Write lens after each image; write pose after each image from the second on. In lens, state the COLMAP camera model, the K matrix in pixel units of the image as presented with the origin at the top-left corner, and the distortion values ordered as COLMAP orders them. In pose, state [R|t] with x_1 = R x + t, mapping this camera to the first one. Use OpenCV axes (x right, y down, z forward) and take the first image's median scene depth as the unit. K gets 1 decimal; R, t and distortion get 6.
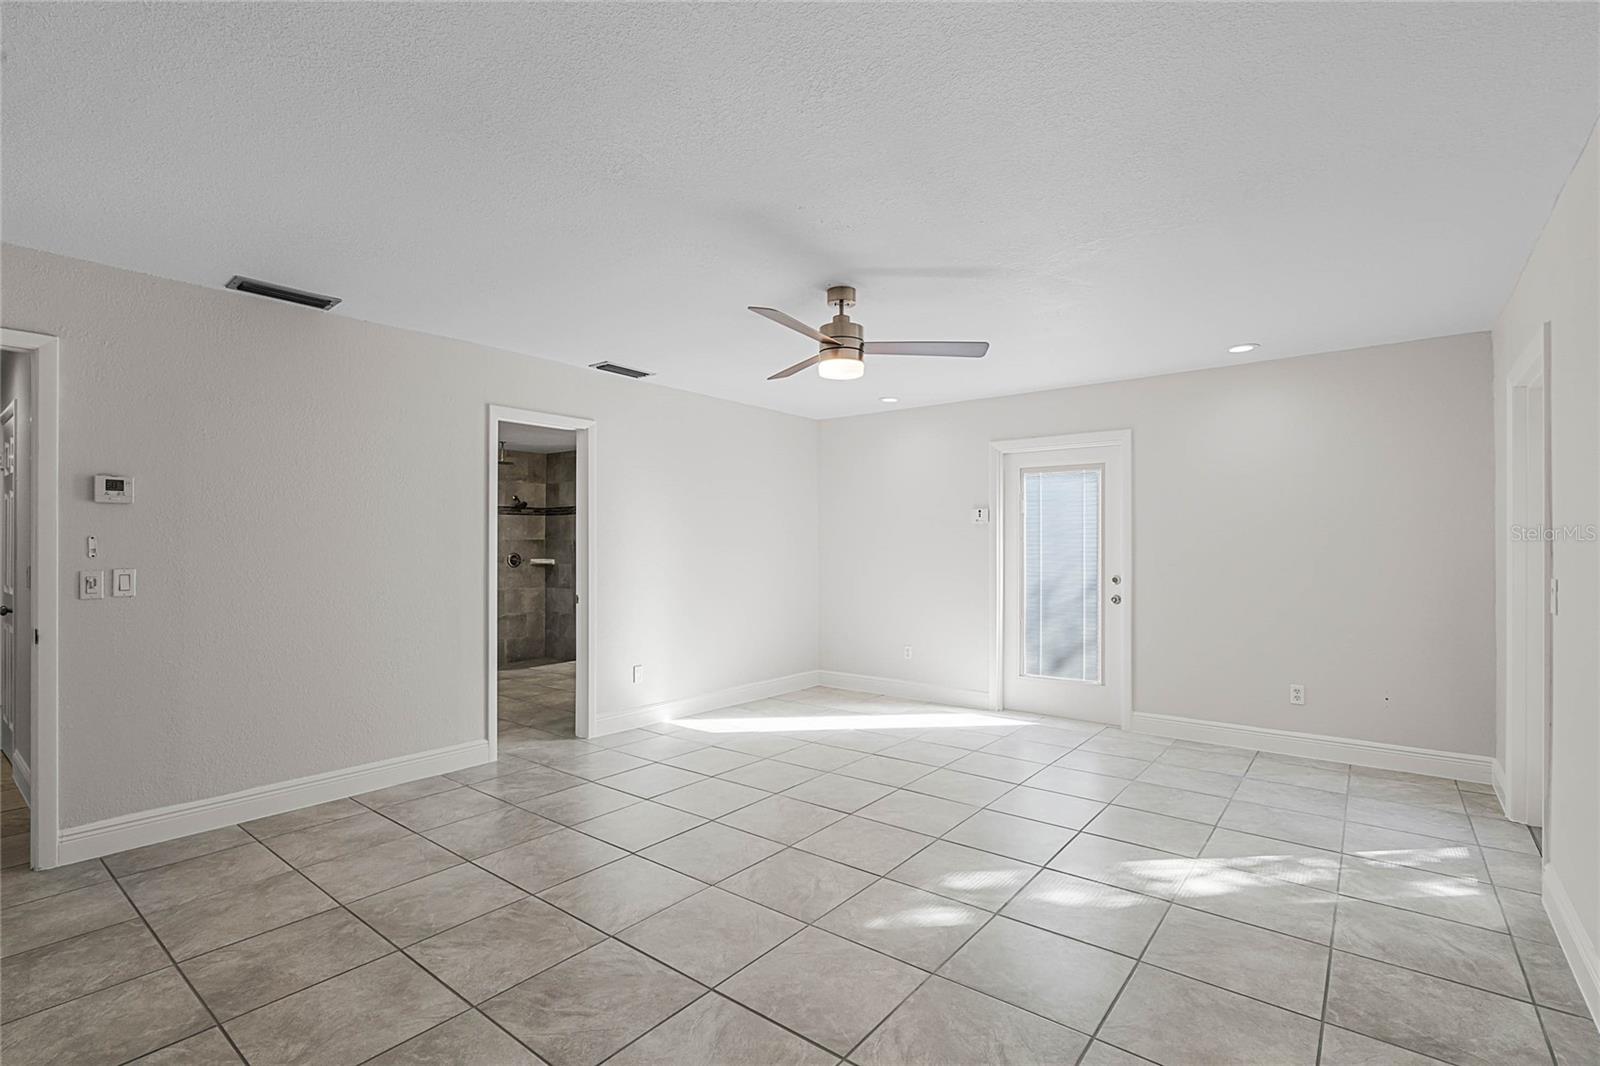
lens RADIAL K [[736.4, 0, 800.9], [0, 736.4, 536.5], [0, 0, 1]] dist [-0.003061, 0.001169]
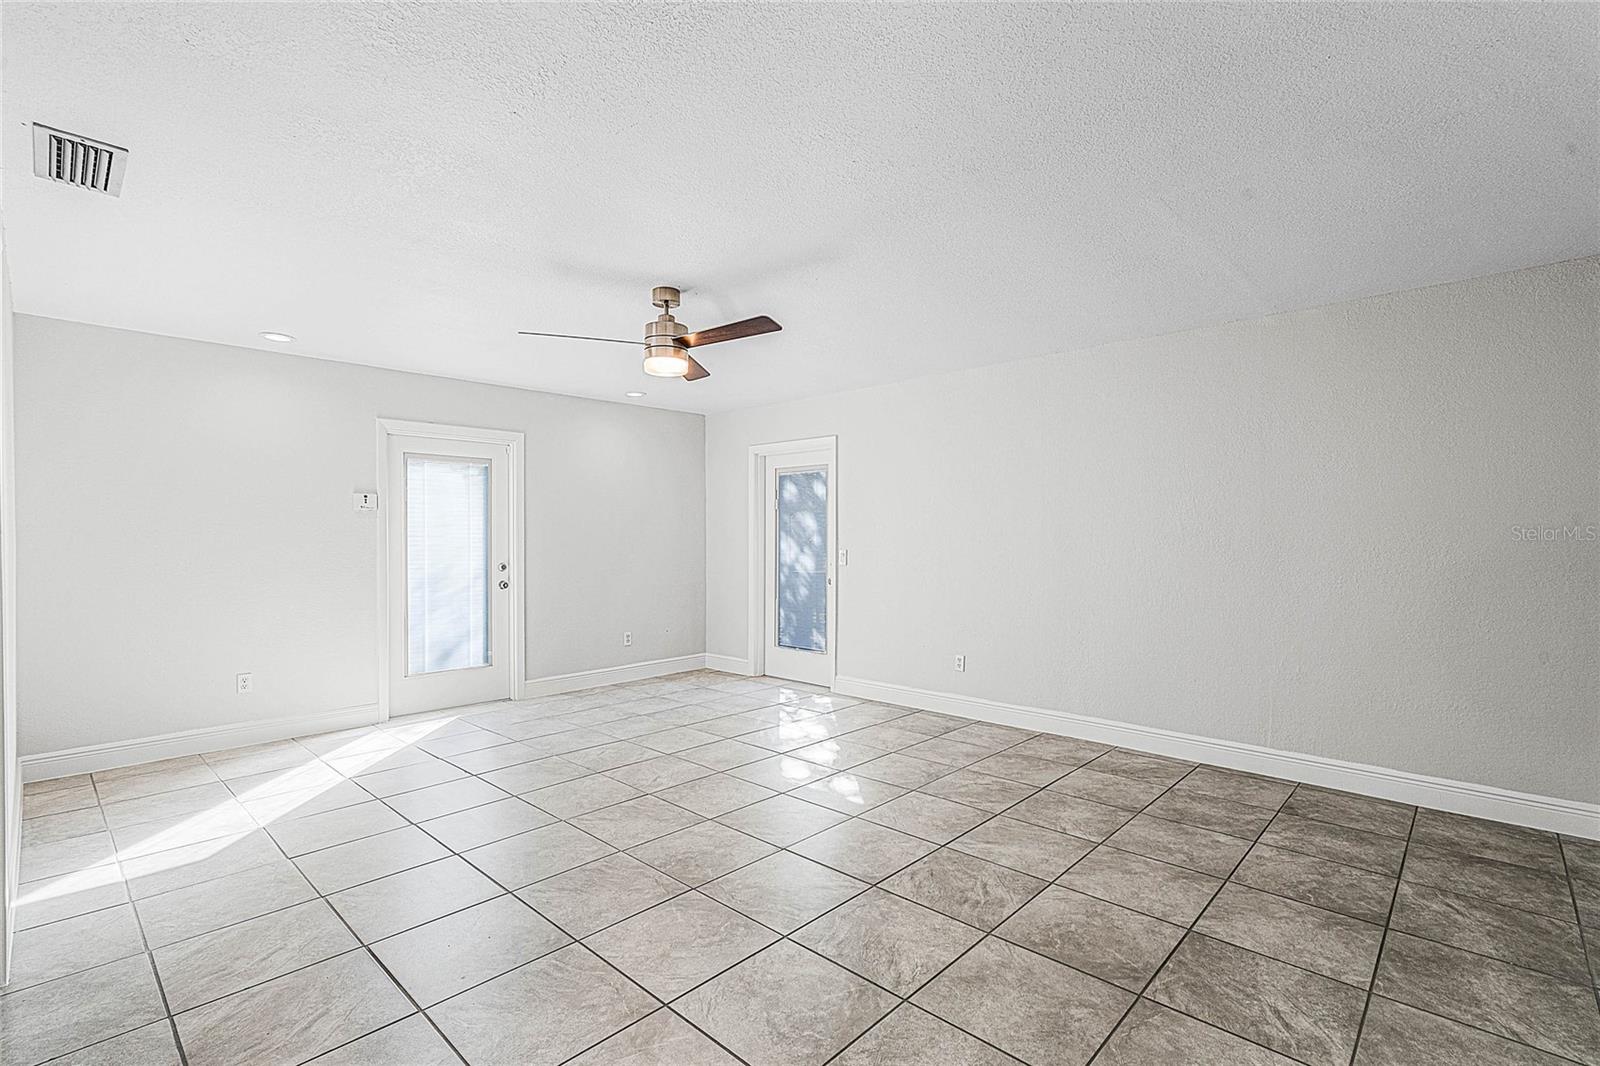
lens RADIAL K [[736.4, 0, 804.2], [0, 736.4, 537.9], [0, 0, 1]] dist [-0.003061, 0.001169]
pose [[0.080063, -0.001815, 0.996788, -1.298623], [-0.009256, 0.999954, 0.002565, 0.018527], [-0.996747, -0.009432, 0.080042, 0.969215]]
